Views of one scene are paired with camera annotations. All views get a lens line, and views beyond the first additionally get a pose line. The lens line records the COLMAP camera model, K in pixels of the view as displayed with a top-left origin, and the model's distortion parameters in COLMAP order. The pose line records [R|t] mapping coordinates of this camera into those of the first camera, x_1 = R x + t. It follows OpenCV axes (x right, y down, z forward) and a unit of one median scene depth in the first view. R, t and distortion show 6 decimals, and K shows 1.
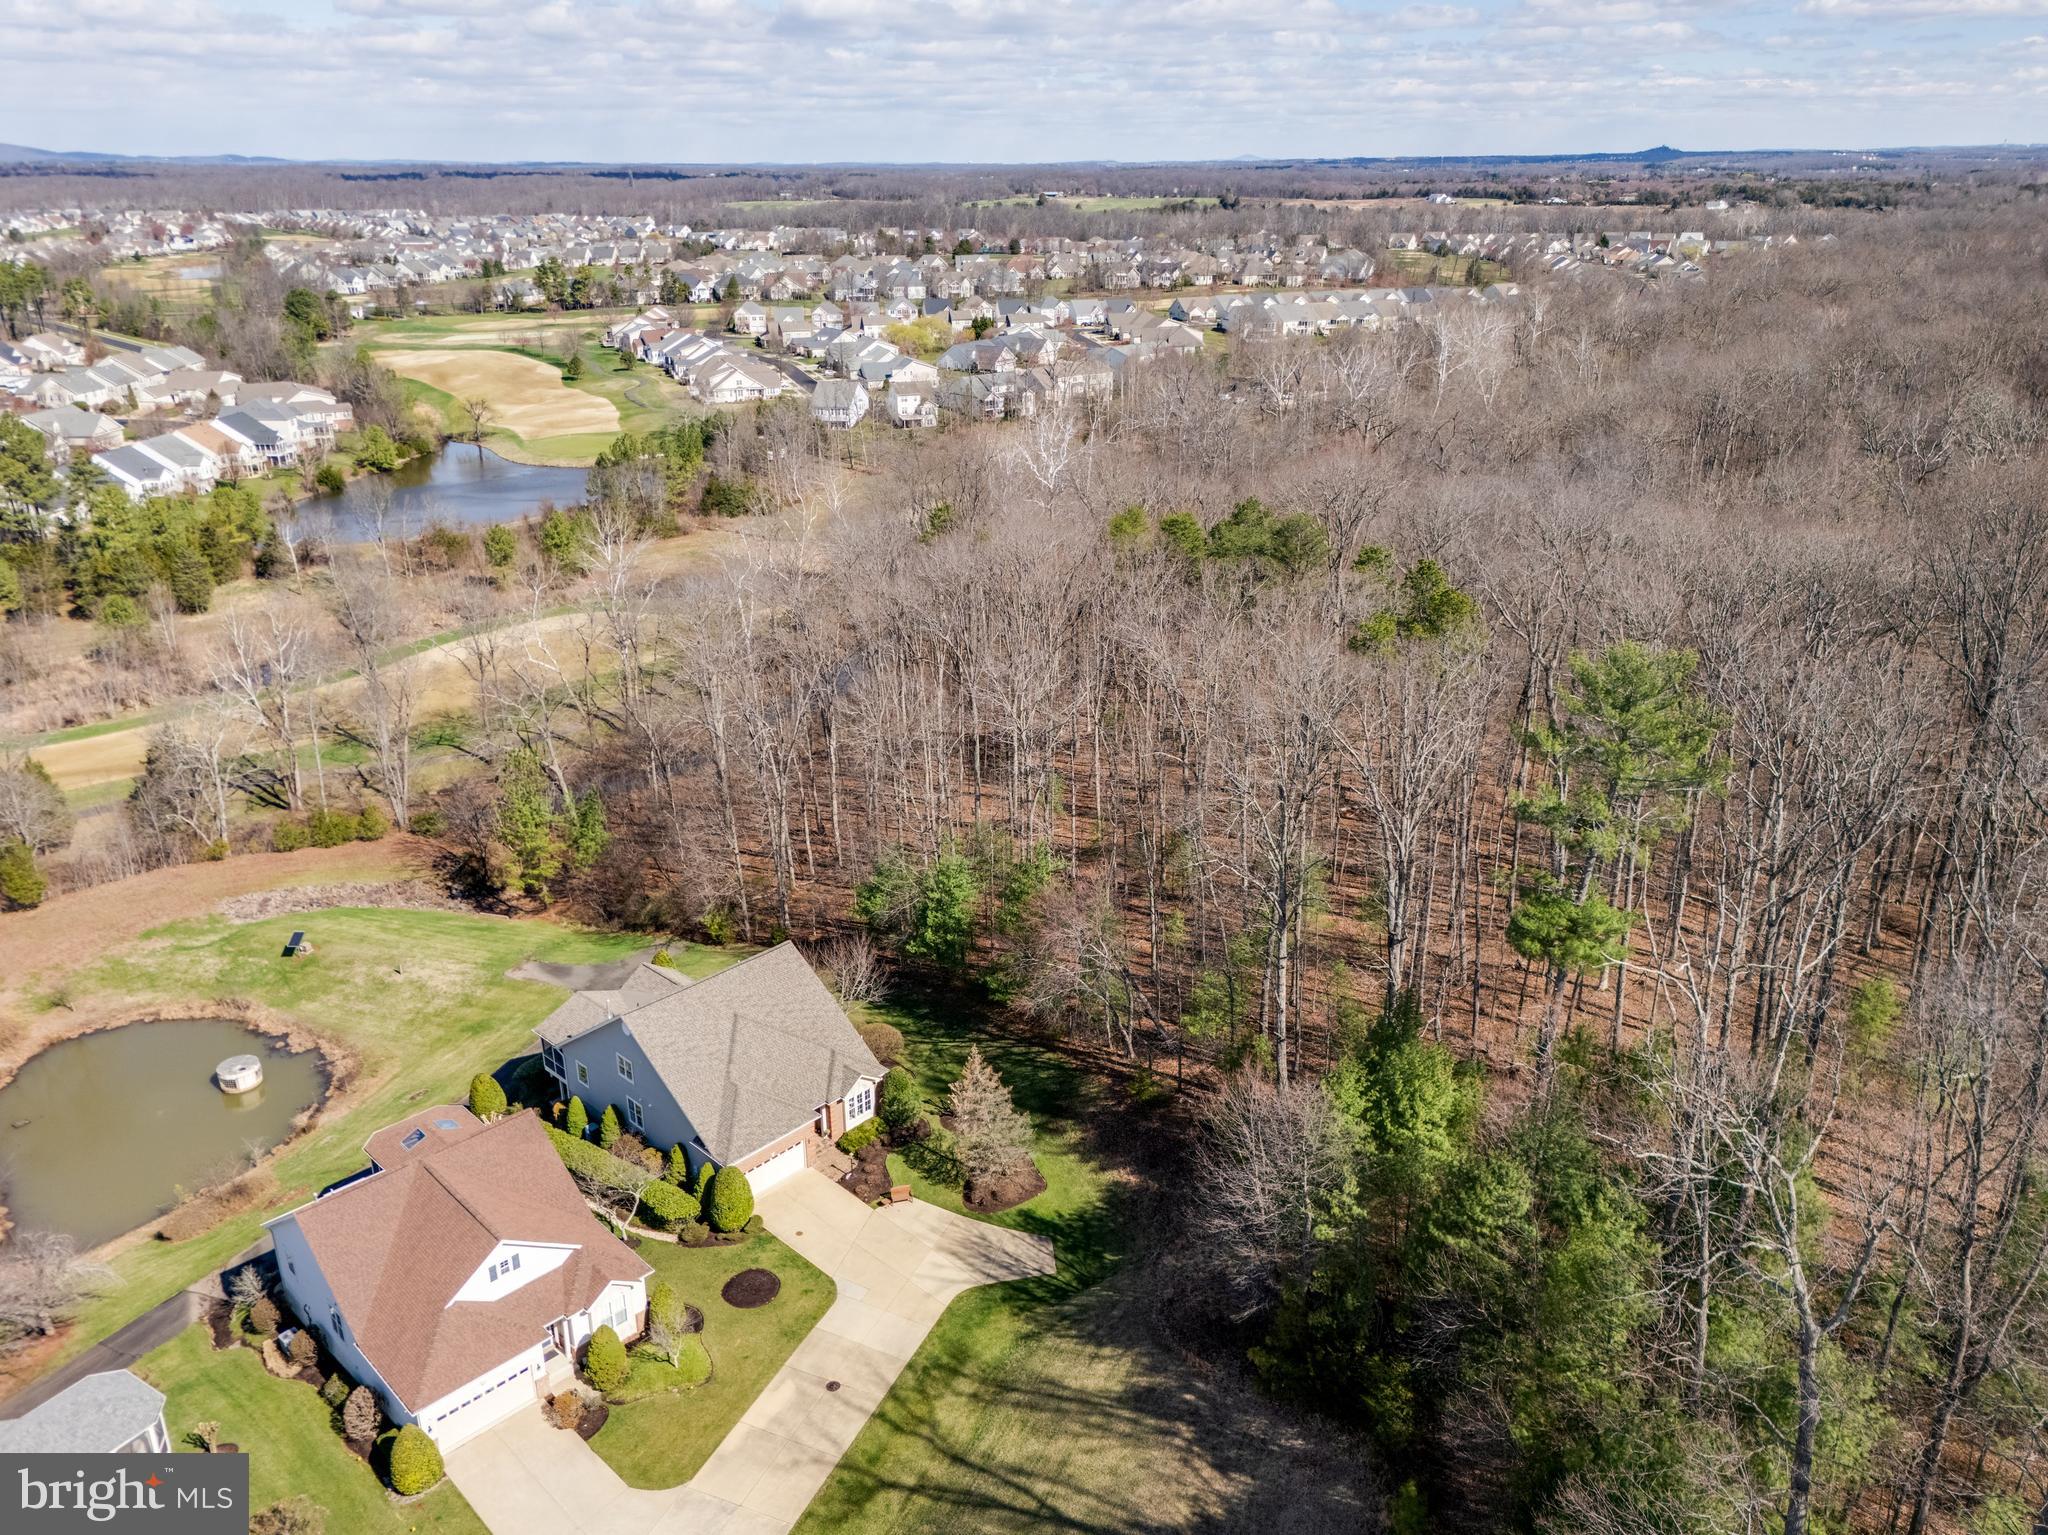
lens RADIAL K [[1518.1, 0, 1001.3], [0, 1518.1, 775.2], [0, 0, 1]] dist [0.068914, -0.055765]
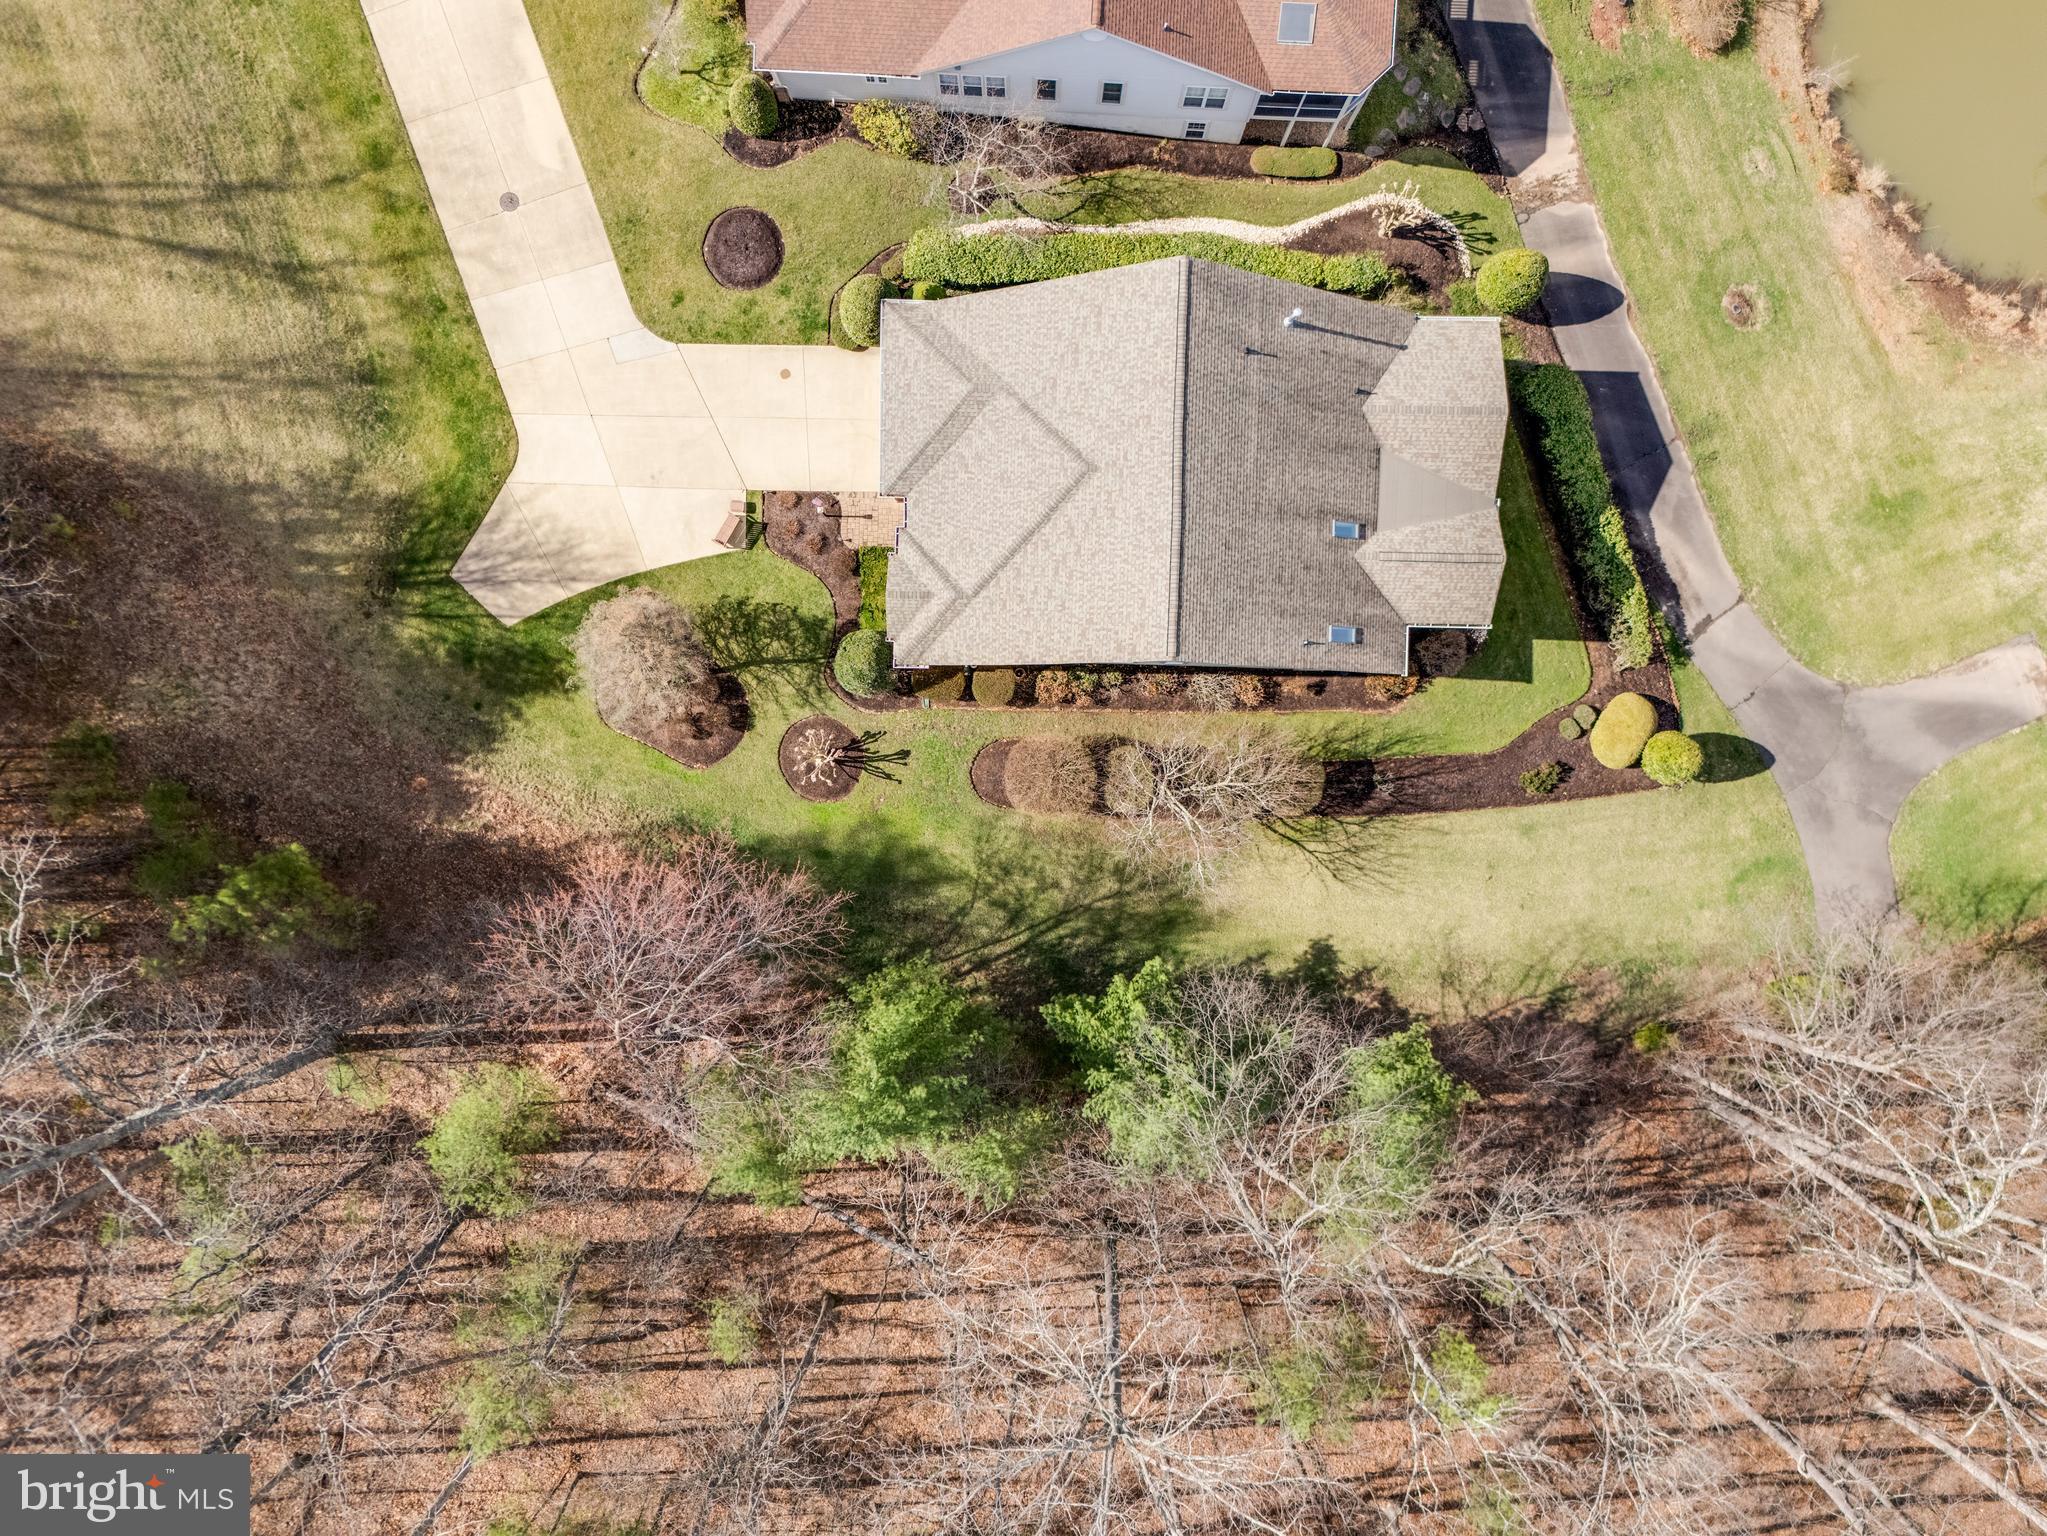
lens RADIAL K [[1500.8, 0, 1030.3], [0, 1500.8, 757.7], [0, 0, 1]] dist [0.051541, -0.046659]
pose [[-0.730233, 0.682359, 0.033845, -0.114031], [-0.239566, -0.302138, 0.922671, -0.369539], [0.639818, 0.665657, 0.384101, 0.894820]]
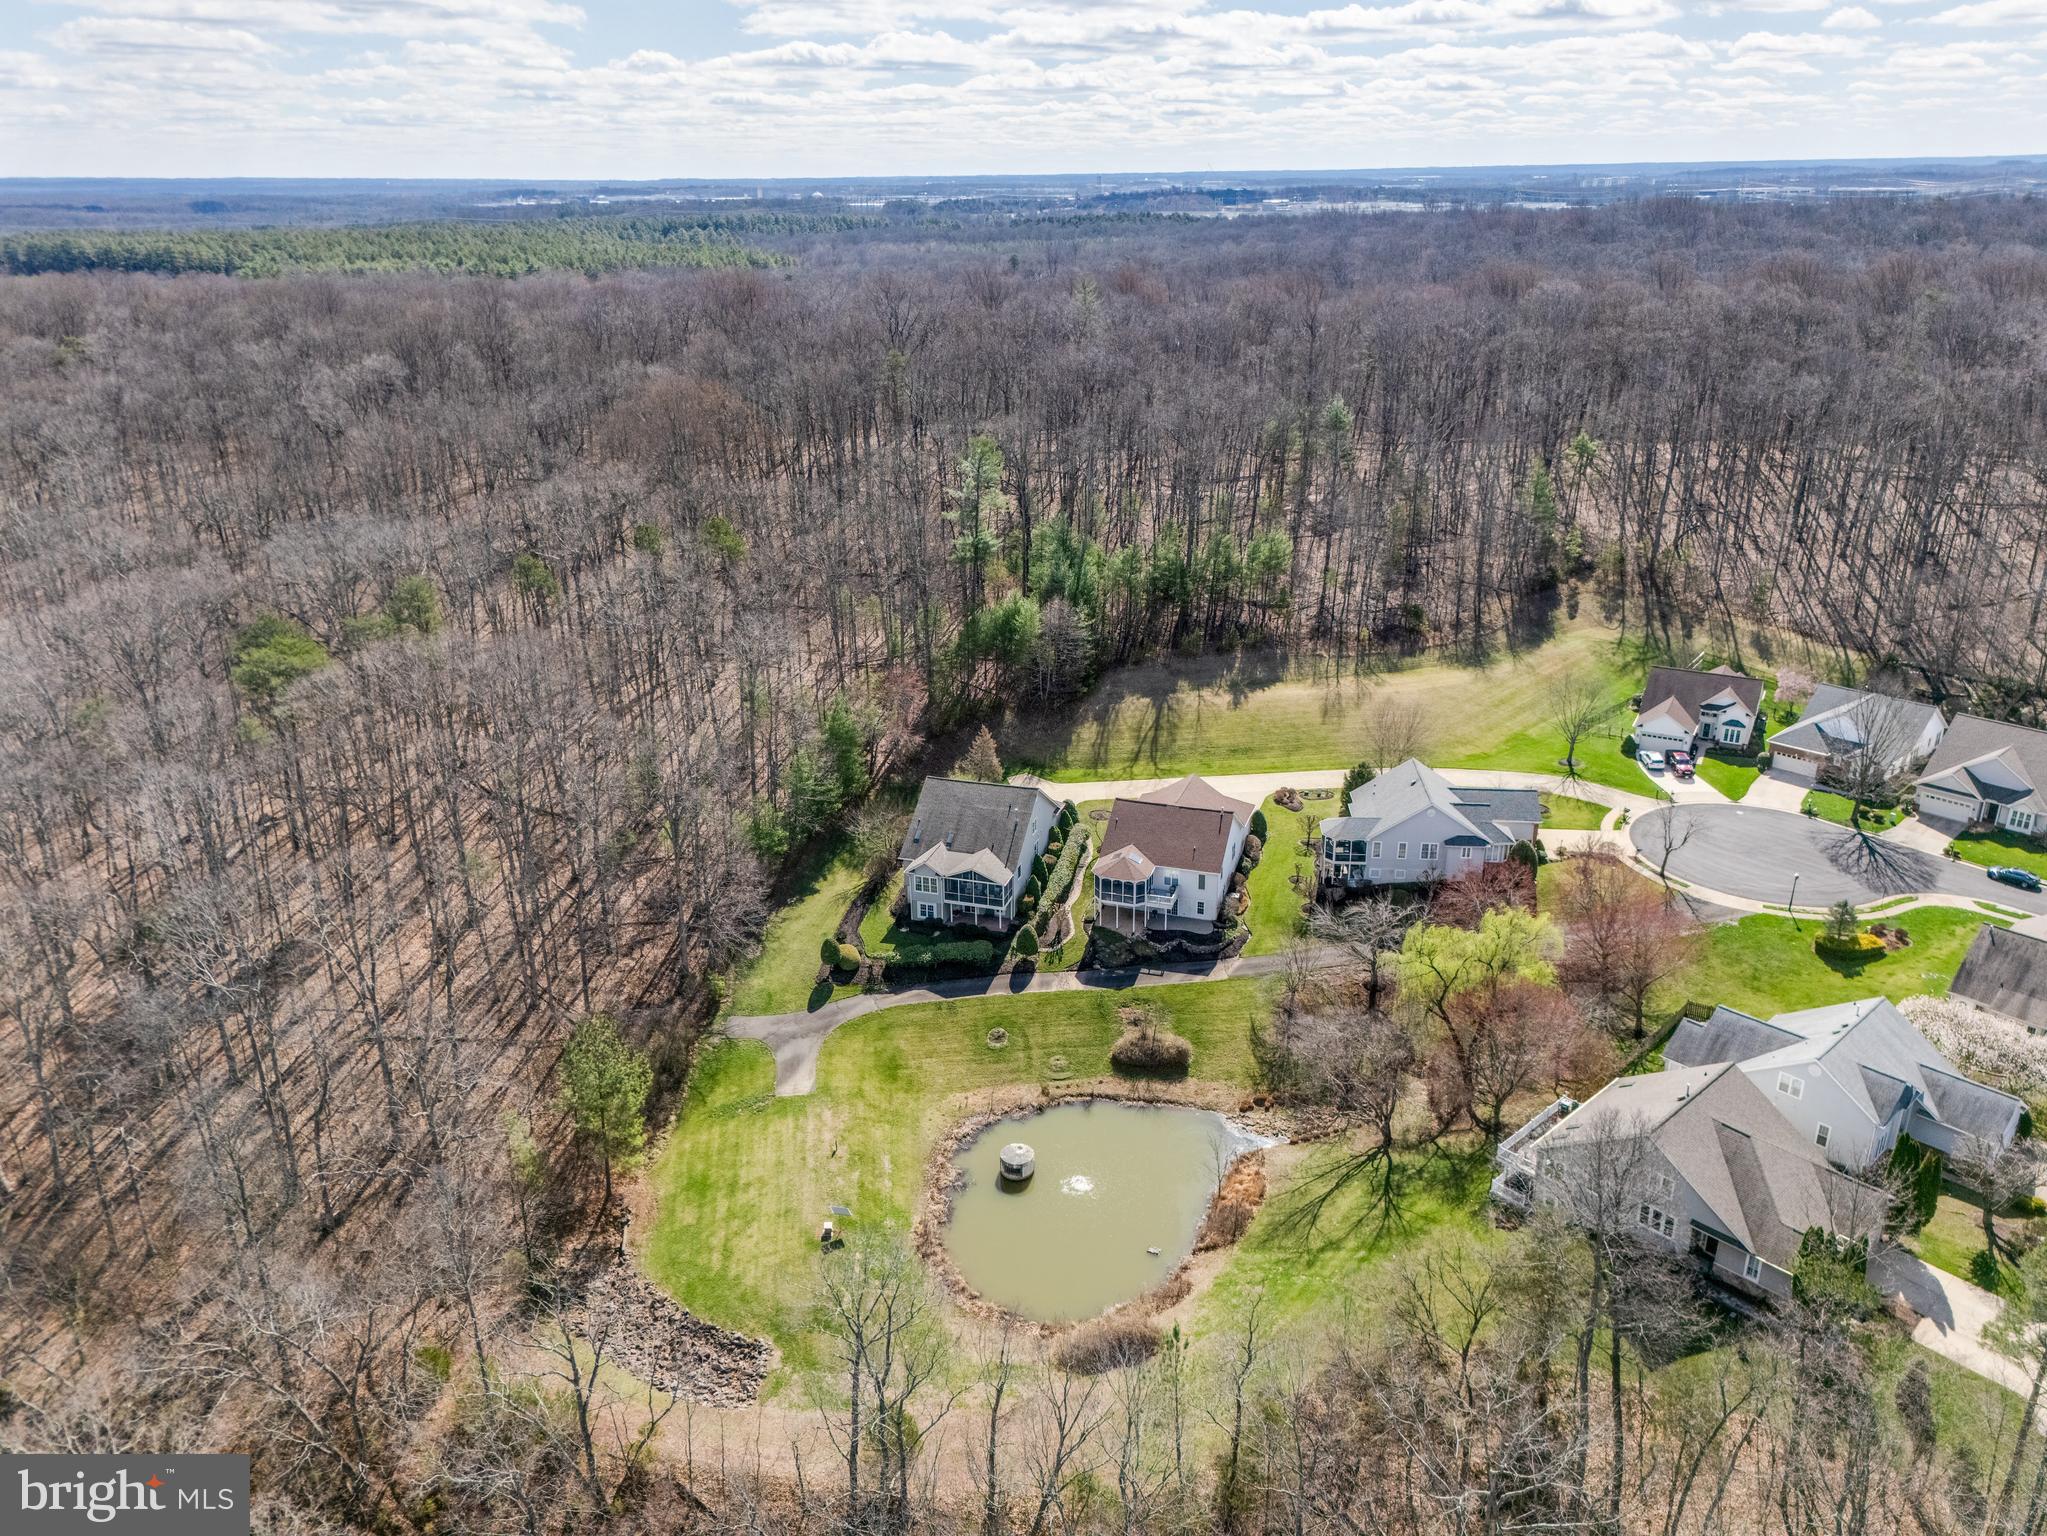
lens RADIAL K [[1500.8, 0, 1030.3], [0, 1500.8, 757.7], [0, 0, 1]] dist [0.051541, -0.046659]
pose [[-0.454439, -0.303460, 0.837495, -1.722453], [0.346859, 0.805696, 0.480149, -0.726078], [-0.820472, 0.508691, -0.260882, 1.470335]]
